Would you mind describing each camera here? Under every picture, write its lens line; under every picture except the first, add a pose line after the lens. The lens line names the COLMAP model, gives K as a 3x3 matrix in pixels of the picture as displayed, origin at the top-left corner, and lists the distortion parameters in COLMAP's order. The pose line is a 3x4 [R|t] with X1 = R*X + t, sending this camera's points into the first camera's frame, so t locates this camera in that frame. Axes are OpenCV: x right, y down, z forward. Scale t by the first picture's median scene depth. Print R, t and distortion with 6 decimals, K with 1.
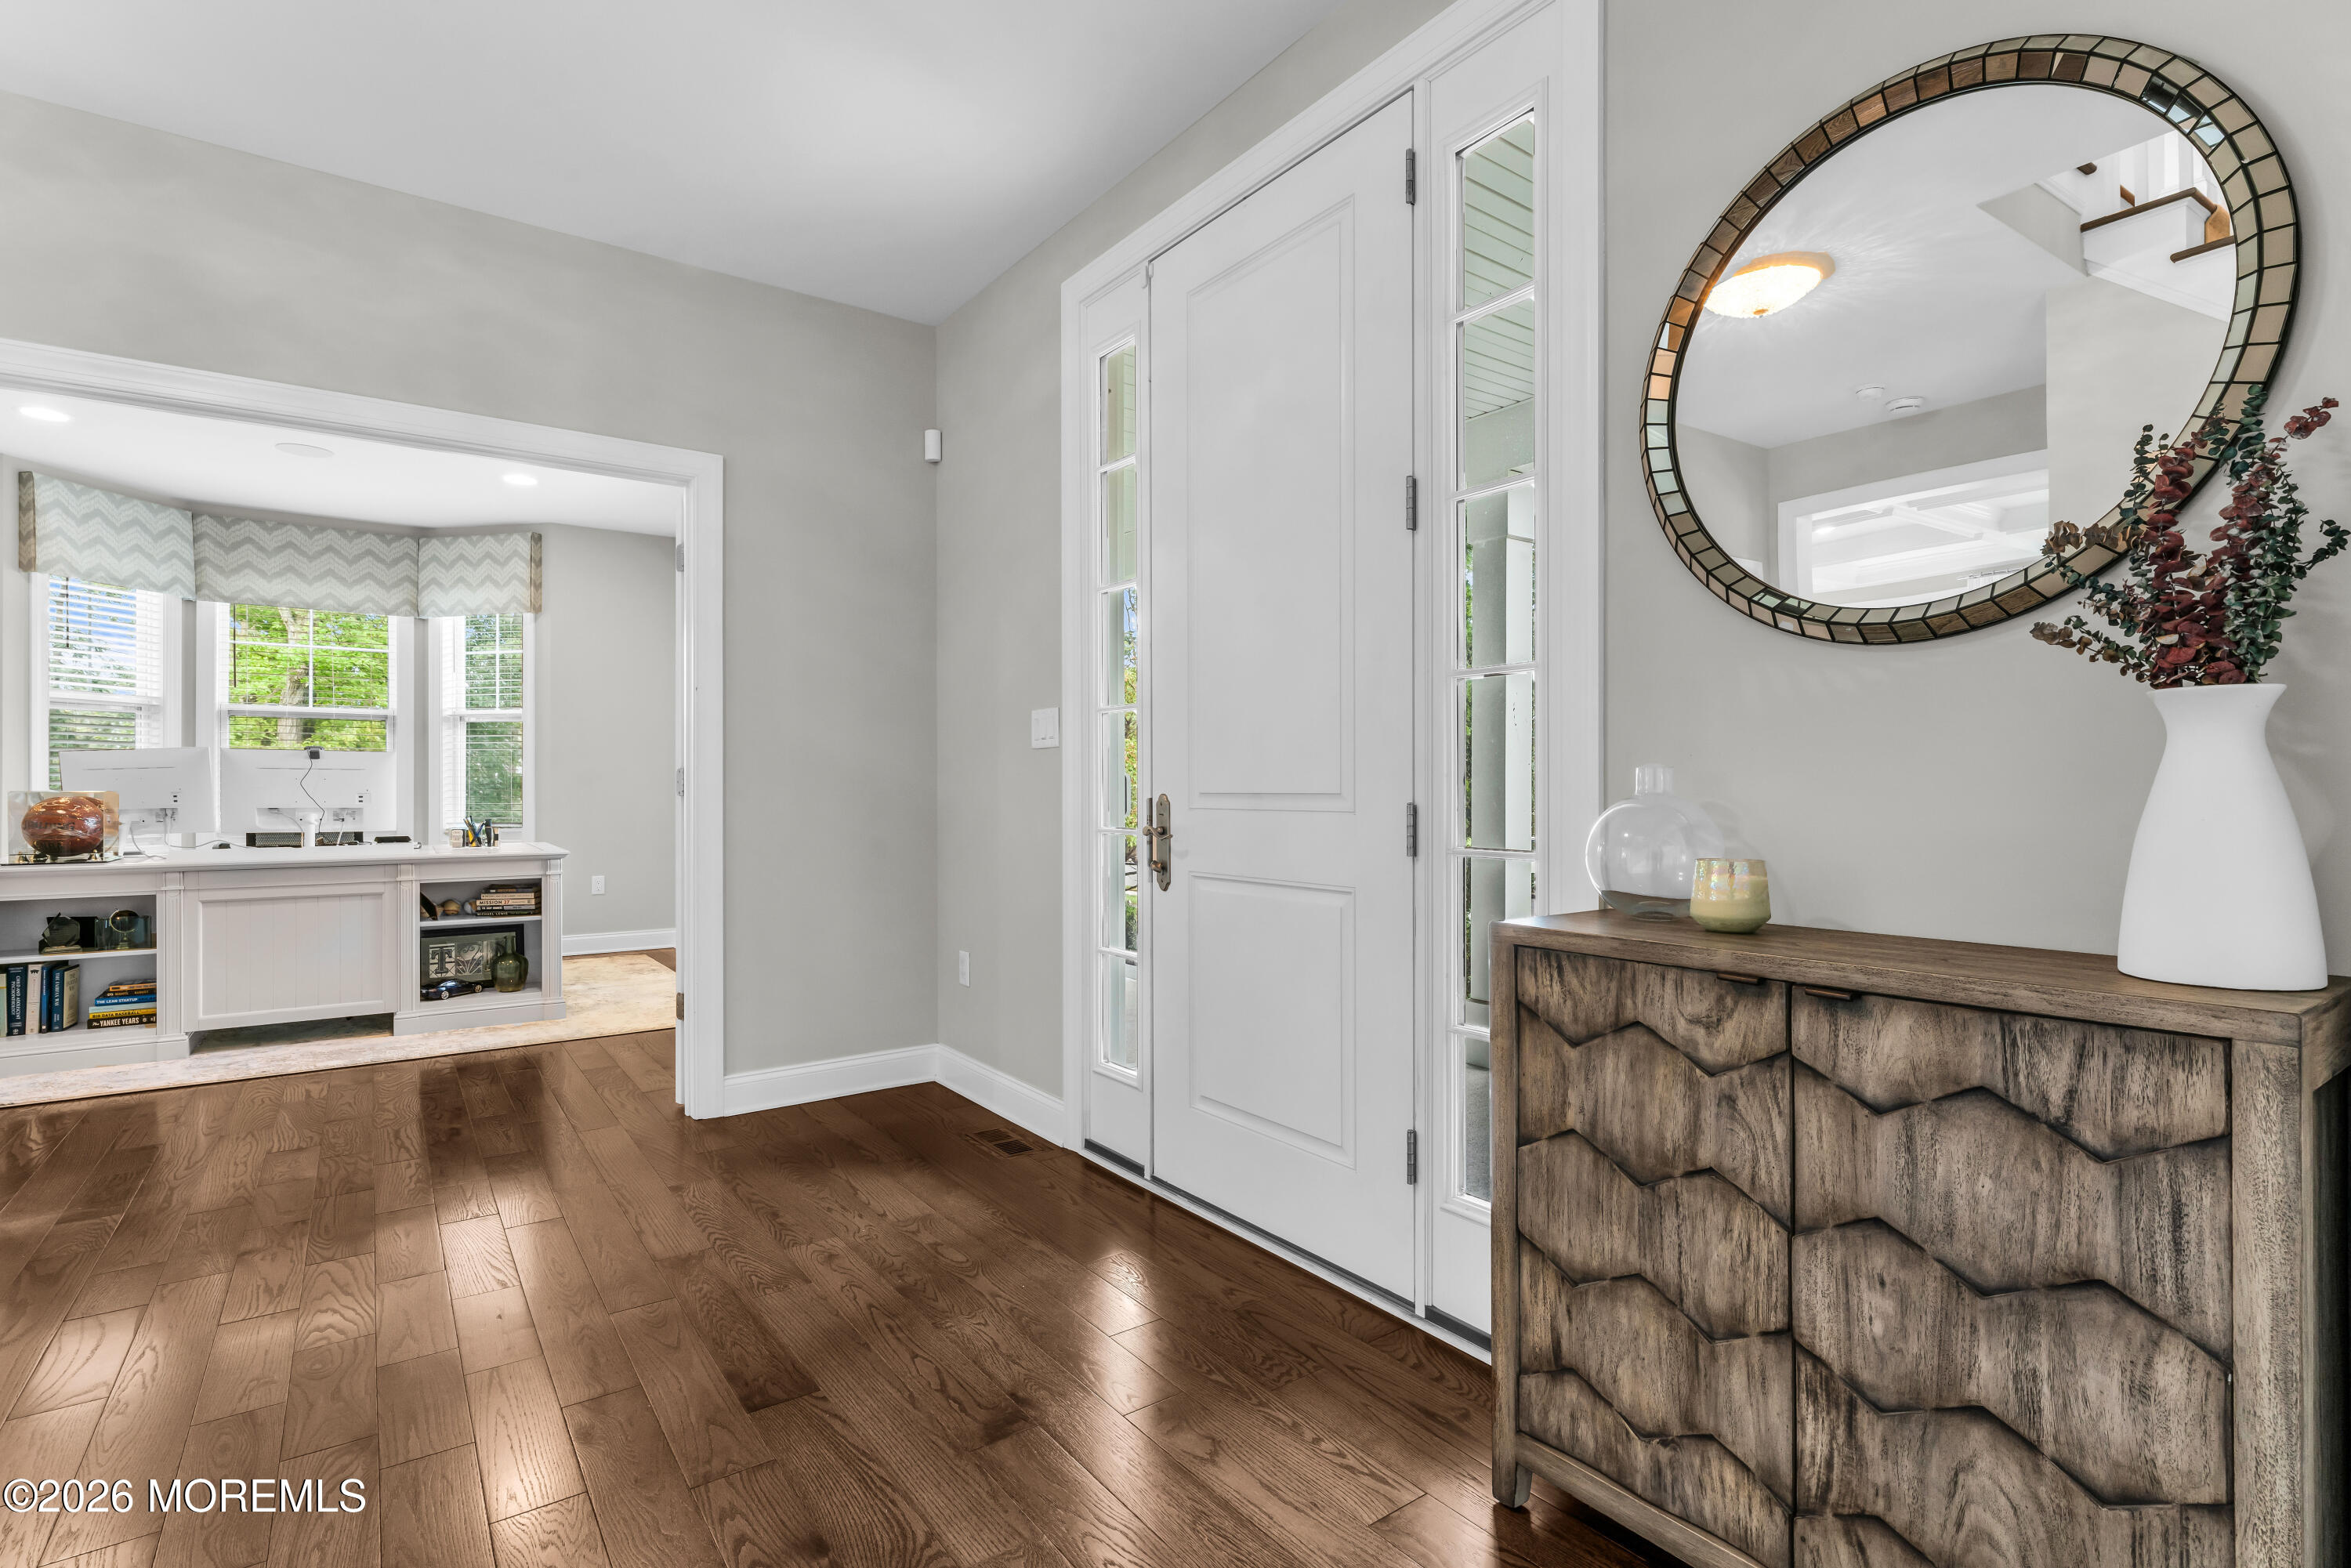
lens RADIAL K [[1131.1, 0, 1175.5], [0, 1131.1, 784.0], [0, 0, 1]] dist [0.000967, 0.000420]
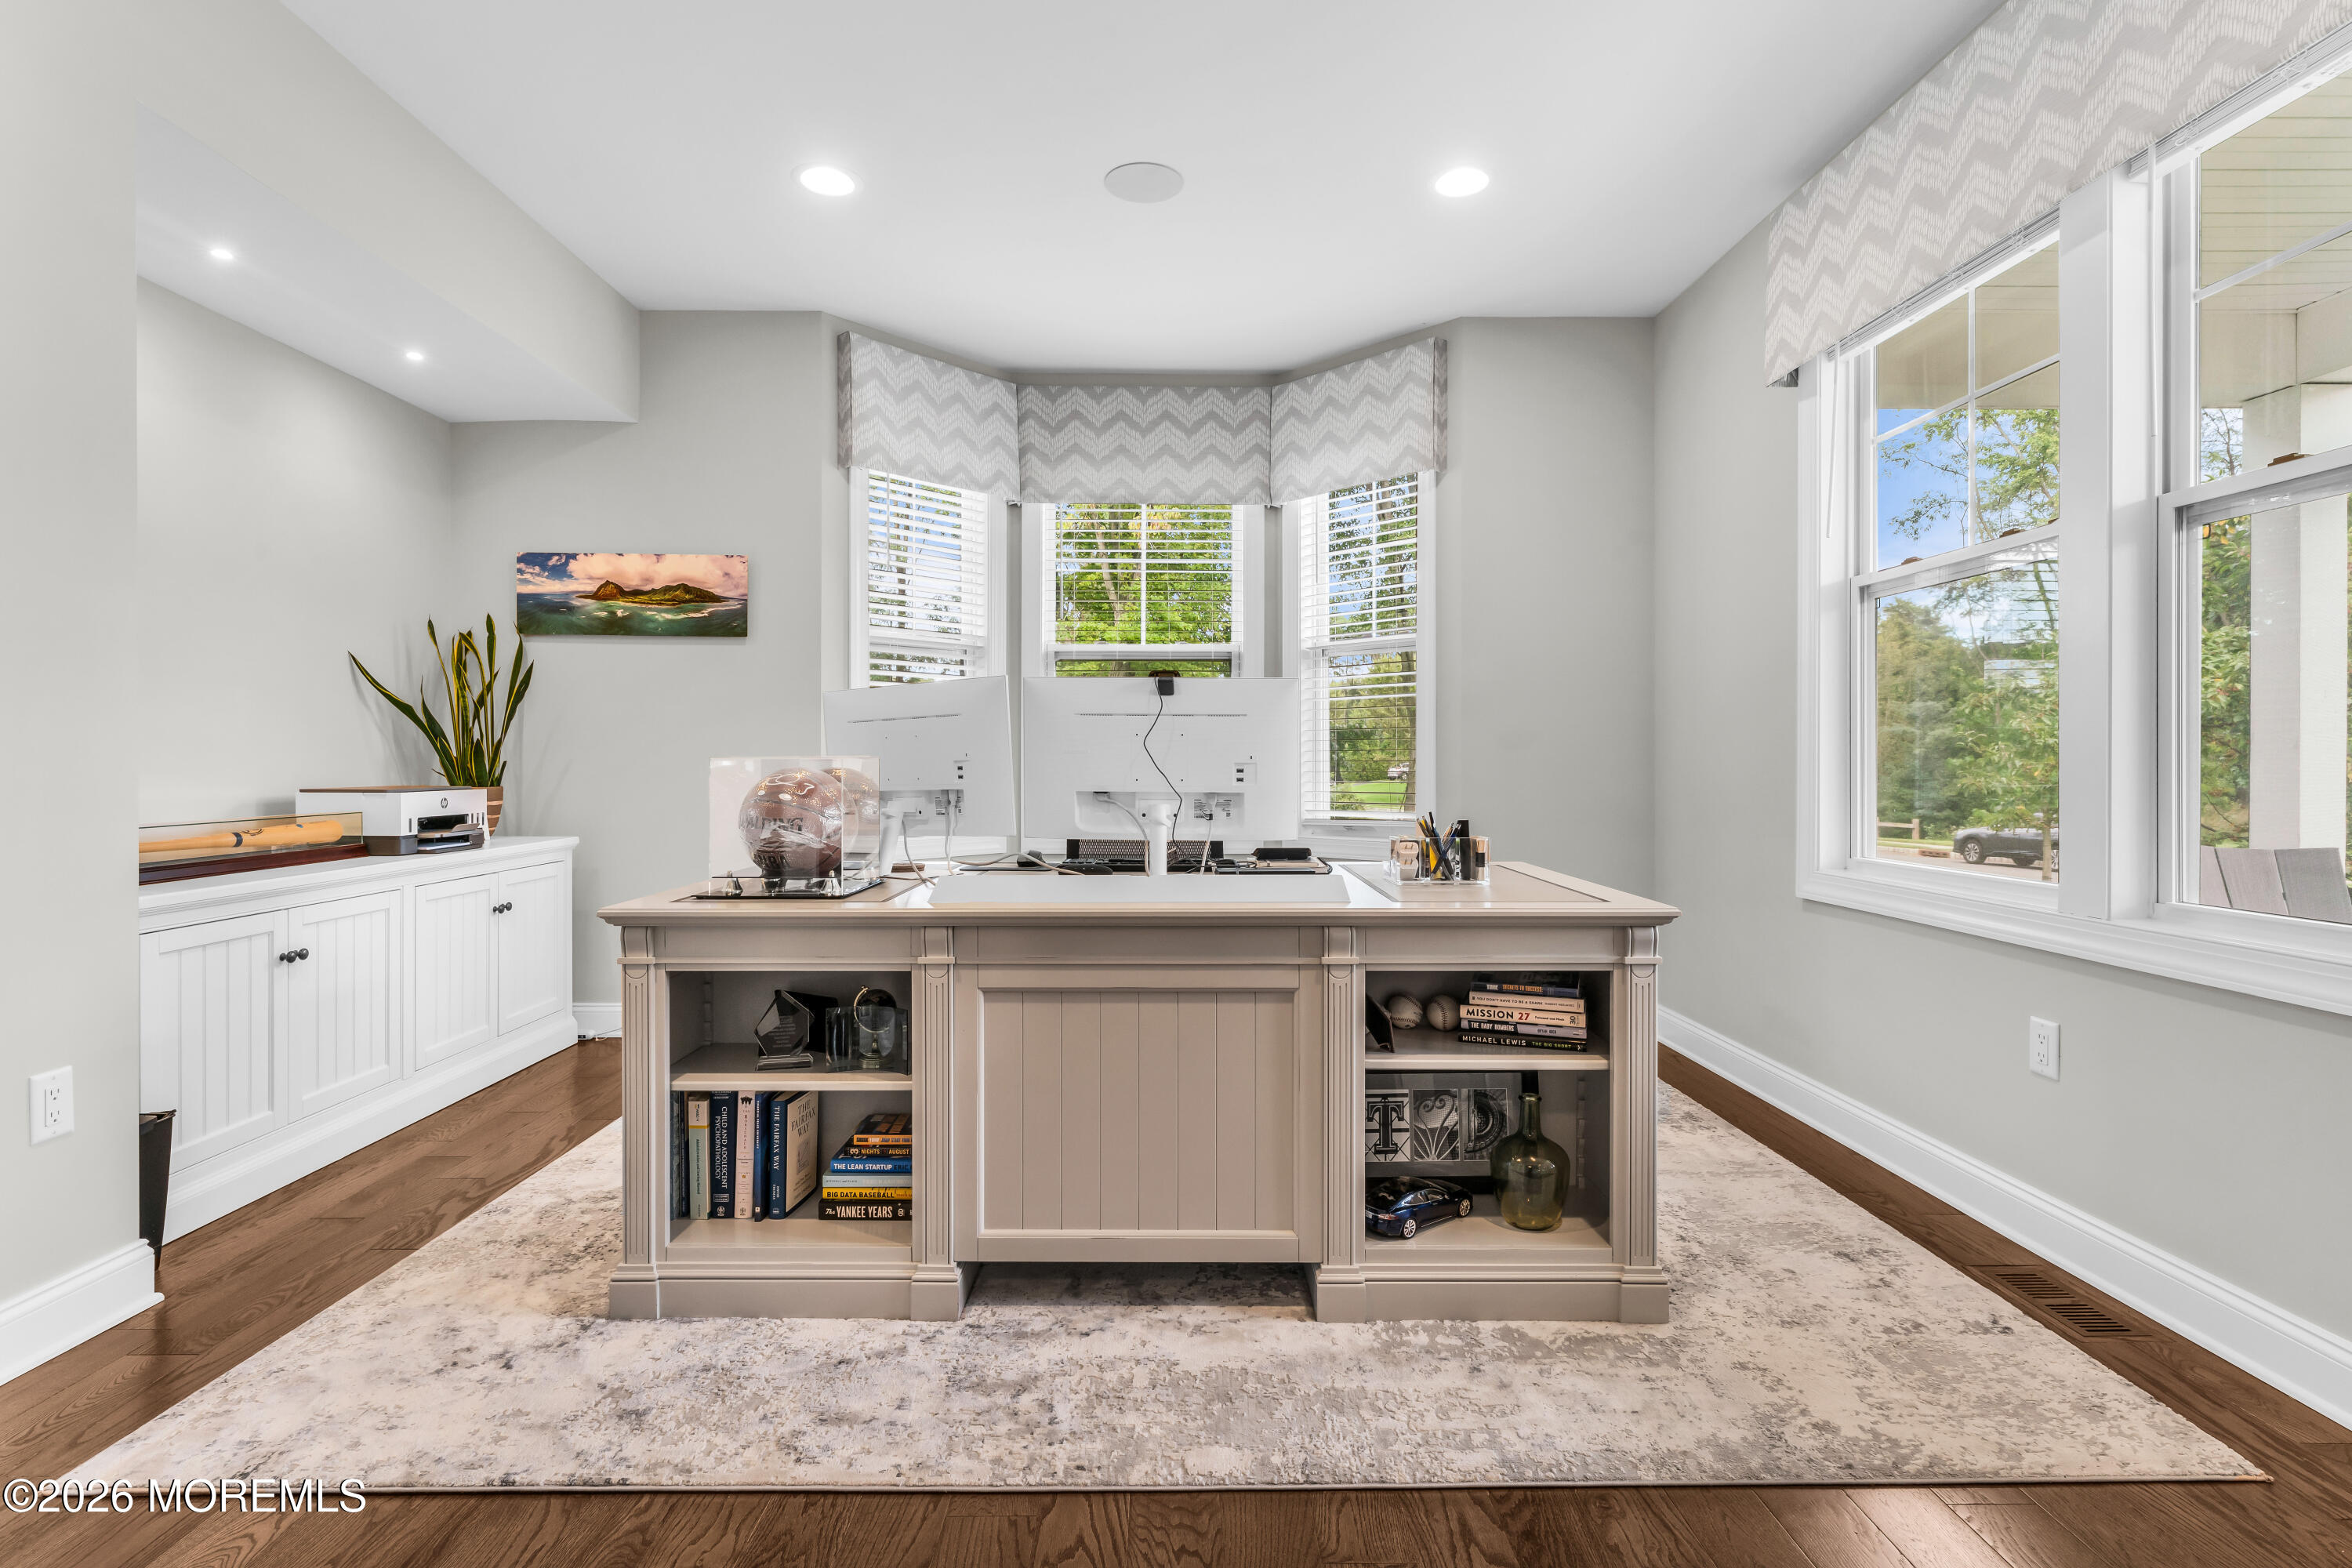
lens RADIAL K [[1131.6, 0, 1176.0], [0, 1131.6, 784.0], [0, 0, 1]] dist [0.000967, 0.000420]
pose [[0.819641, 0.012494, -0.572741, -0.378862], [-0.000054, 0.999764, 0.021733, 0.005240], [0.572877, -0.017783, 0.819448, 0.477317]]
